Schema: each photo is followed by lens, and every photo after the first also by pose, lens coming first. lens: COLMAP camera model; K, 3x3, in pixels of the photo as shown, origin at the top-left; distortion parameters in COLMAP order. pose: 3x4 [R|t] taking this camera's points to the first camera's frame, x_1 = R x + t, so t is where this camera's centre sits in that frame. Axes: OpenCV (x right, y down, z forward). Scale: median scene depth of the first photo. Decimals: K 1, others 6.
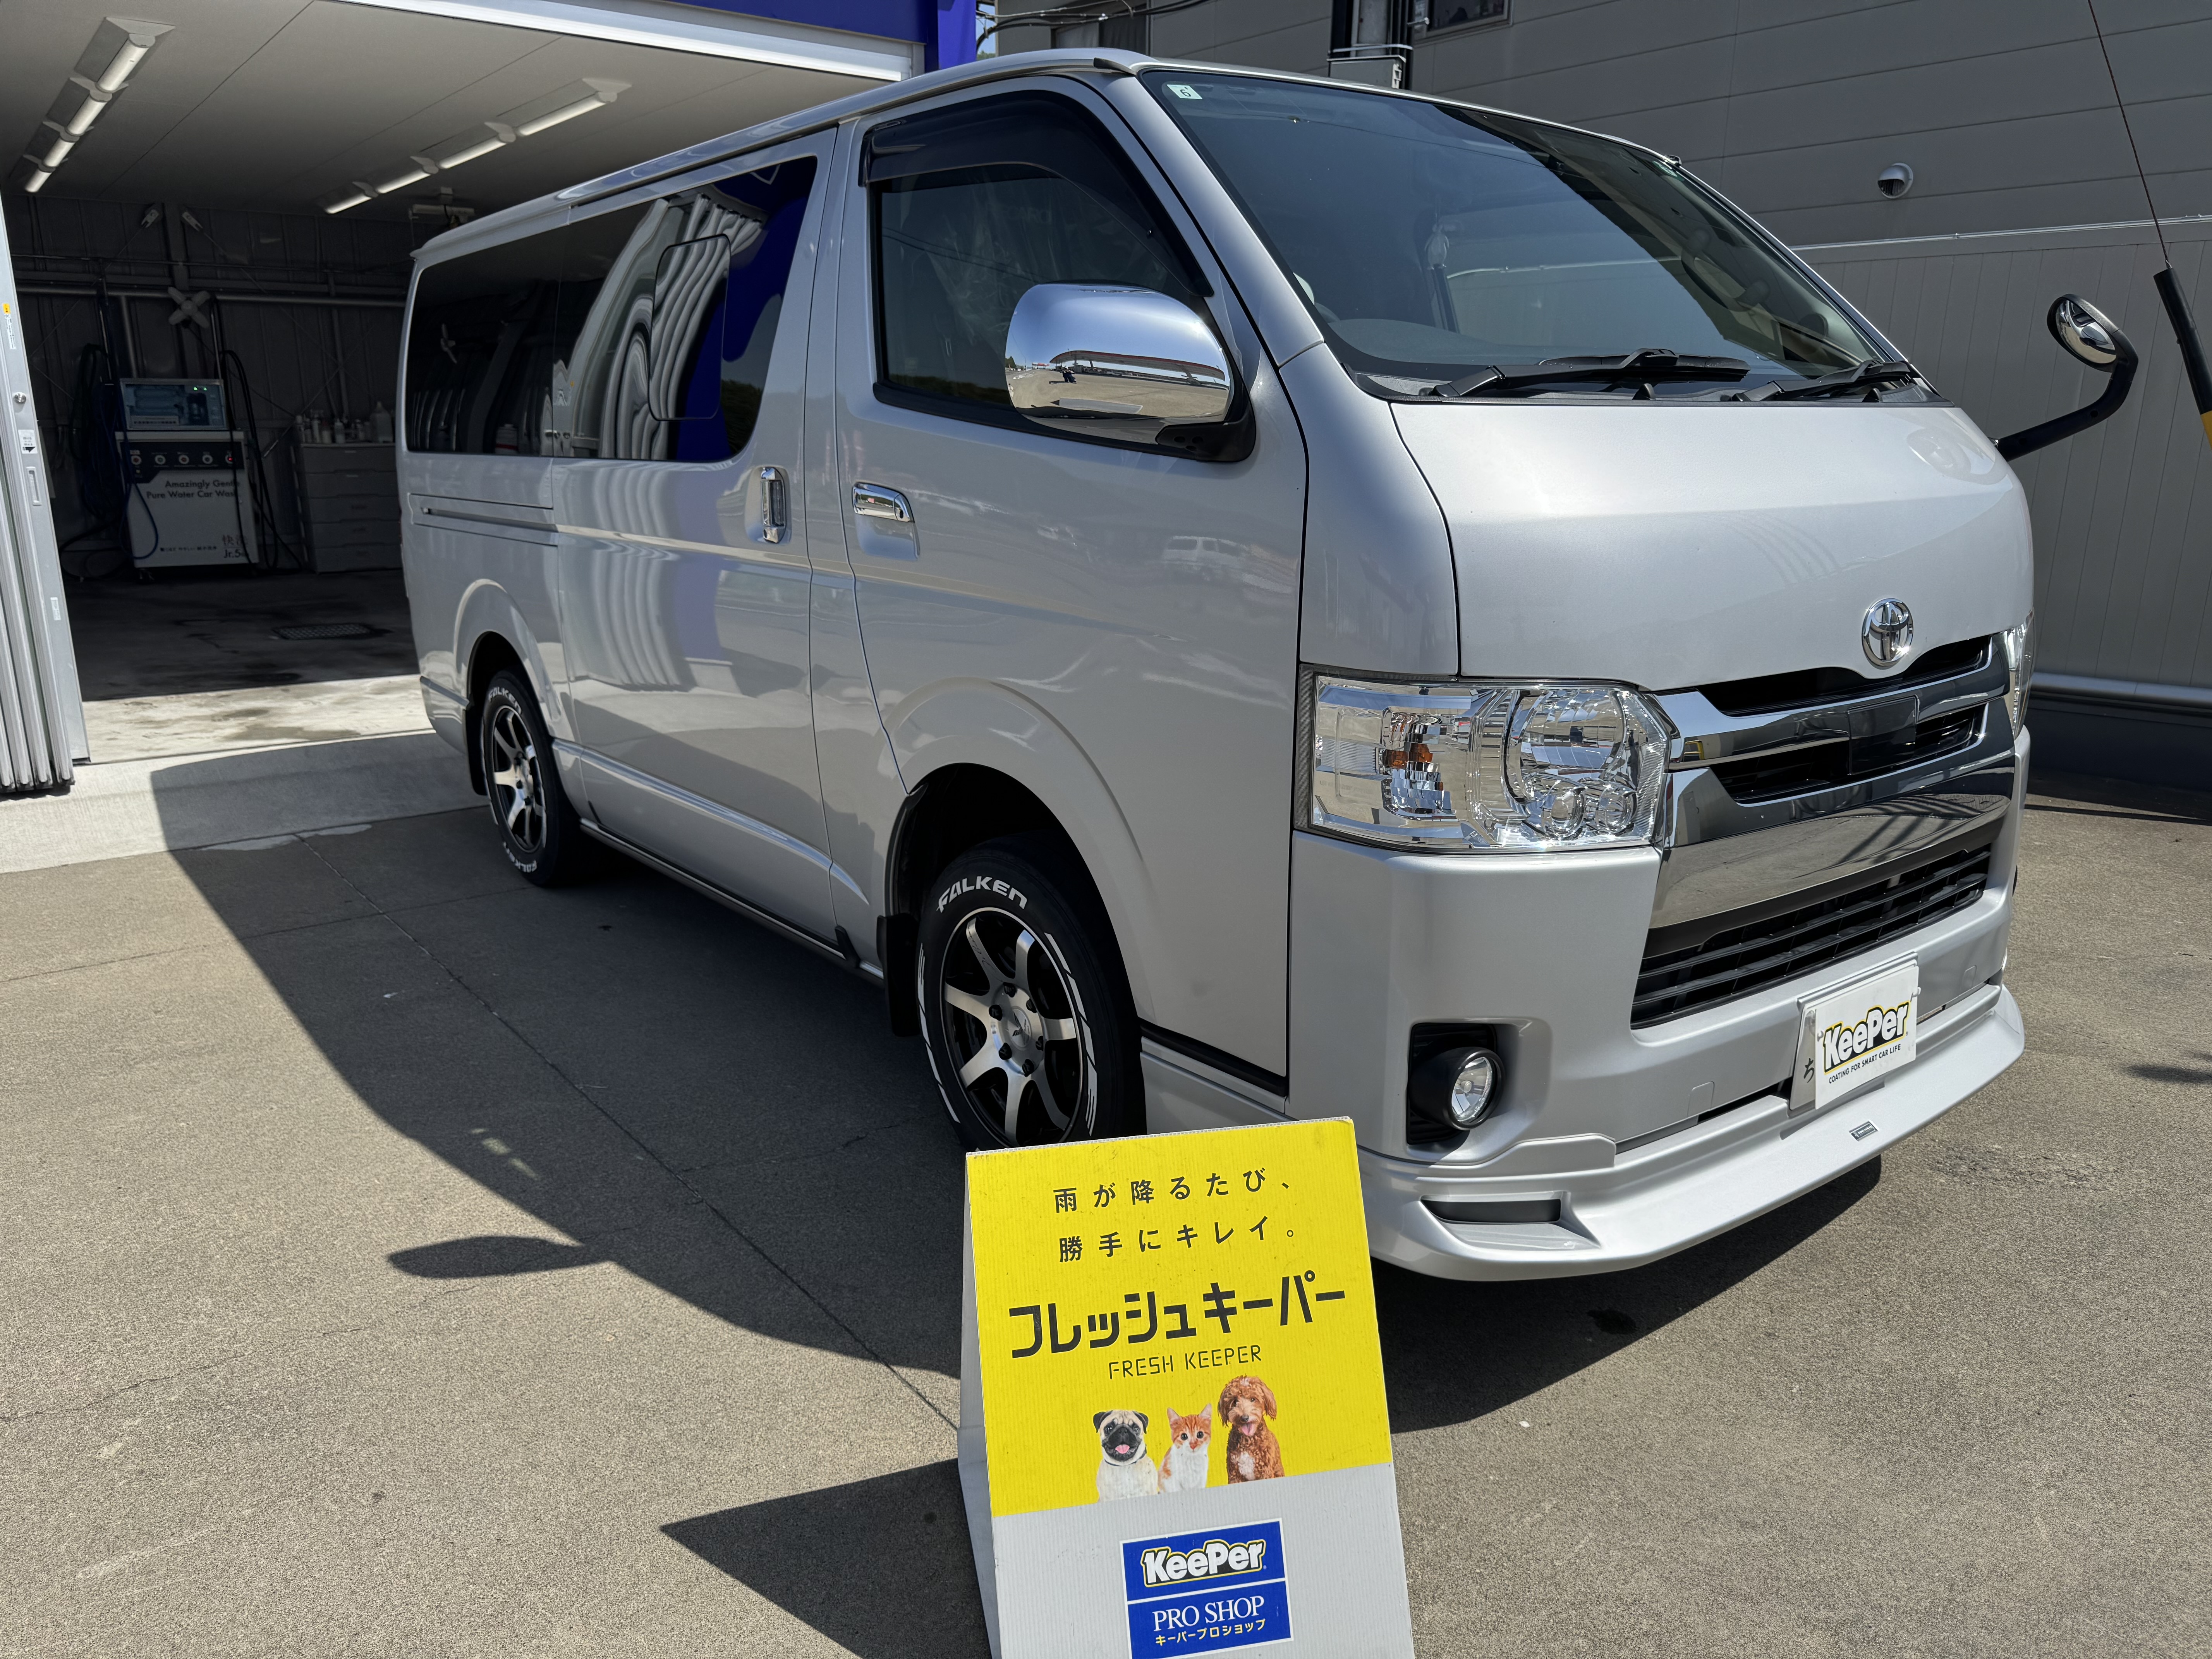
lens RADIAL K [[1570.4, 0, 1101.8], [0, 1570.4, 834.4], [0, 0, 1]] dist [0.003828, -0.008257]
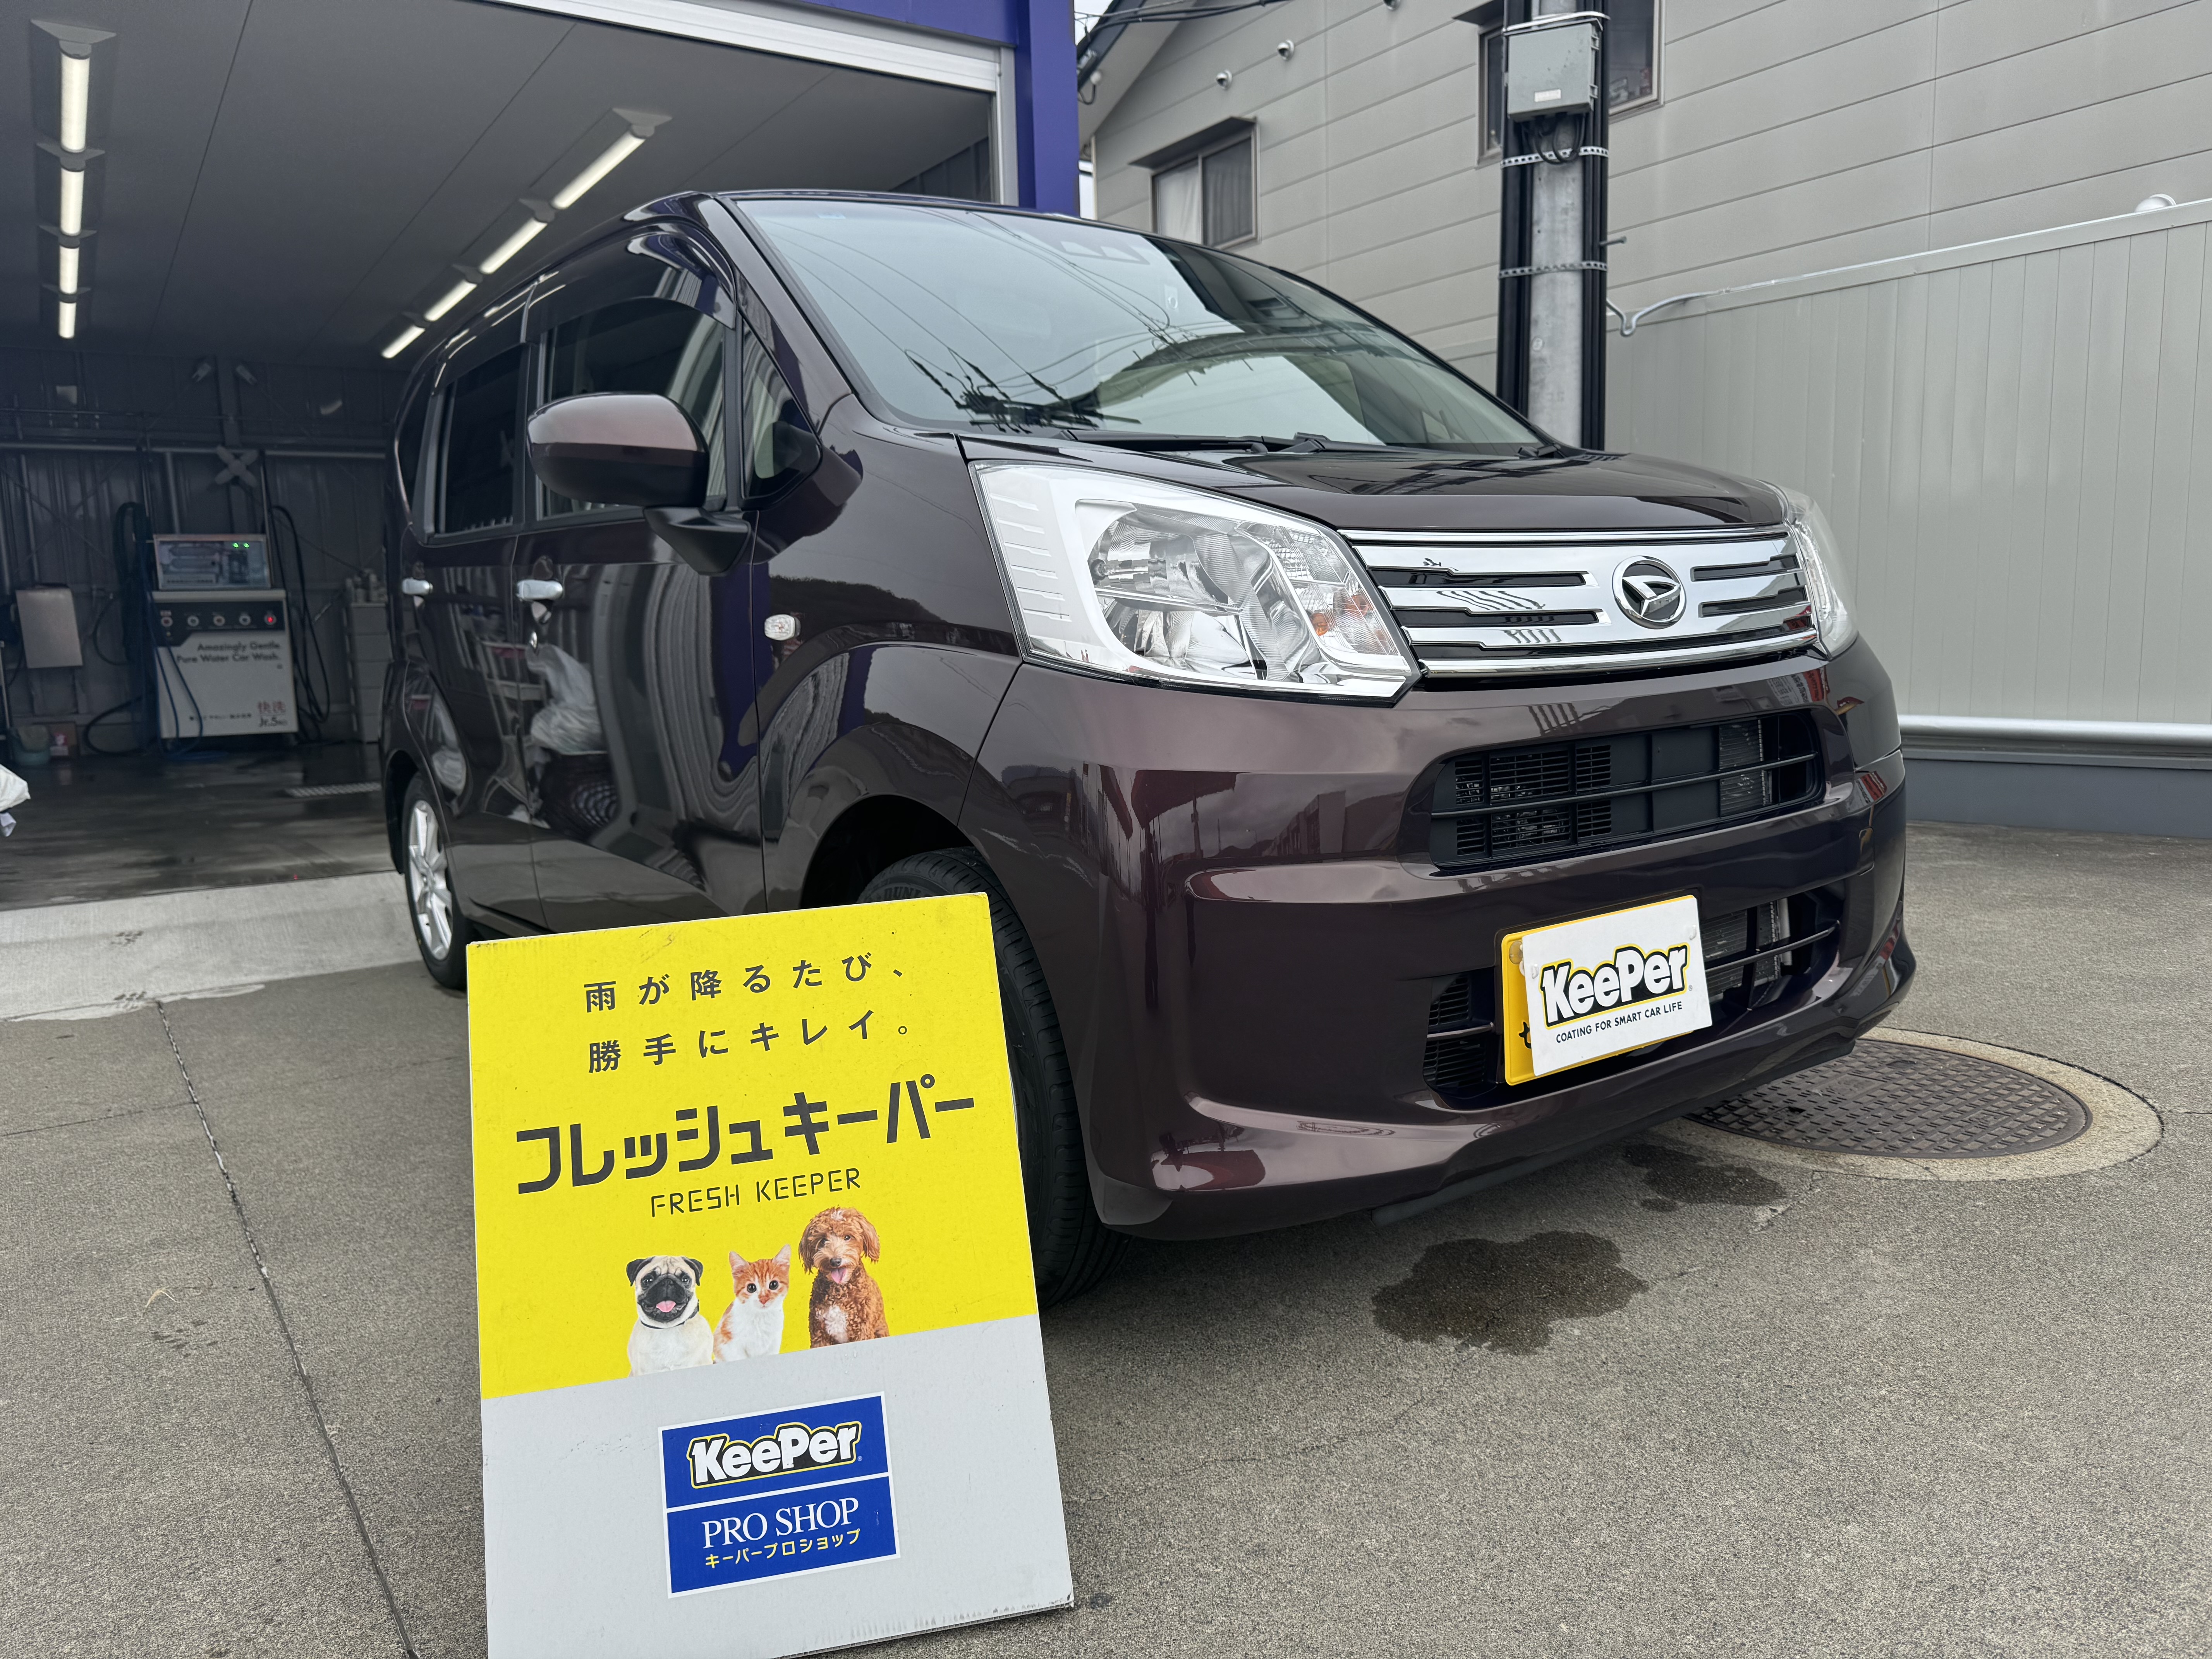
lens RADIAL K [[1570.8, 0, 1106.0], [0, 1570.8, 829.5], [0, 0, 1]] dist [-0.000111, -0.004462]
pose [[0.997611, -0.027543, -0.063357, -0.041347], [0.019093, 0.991290, -0.130302, 0.034627], [0.066394, 0.128781, 0.989448, 0.421453]]
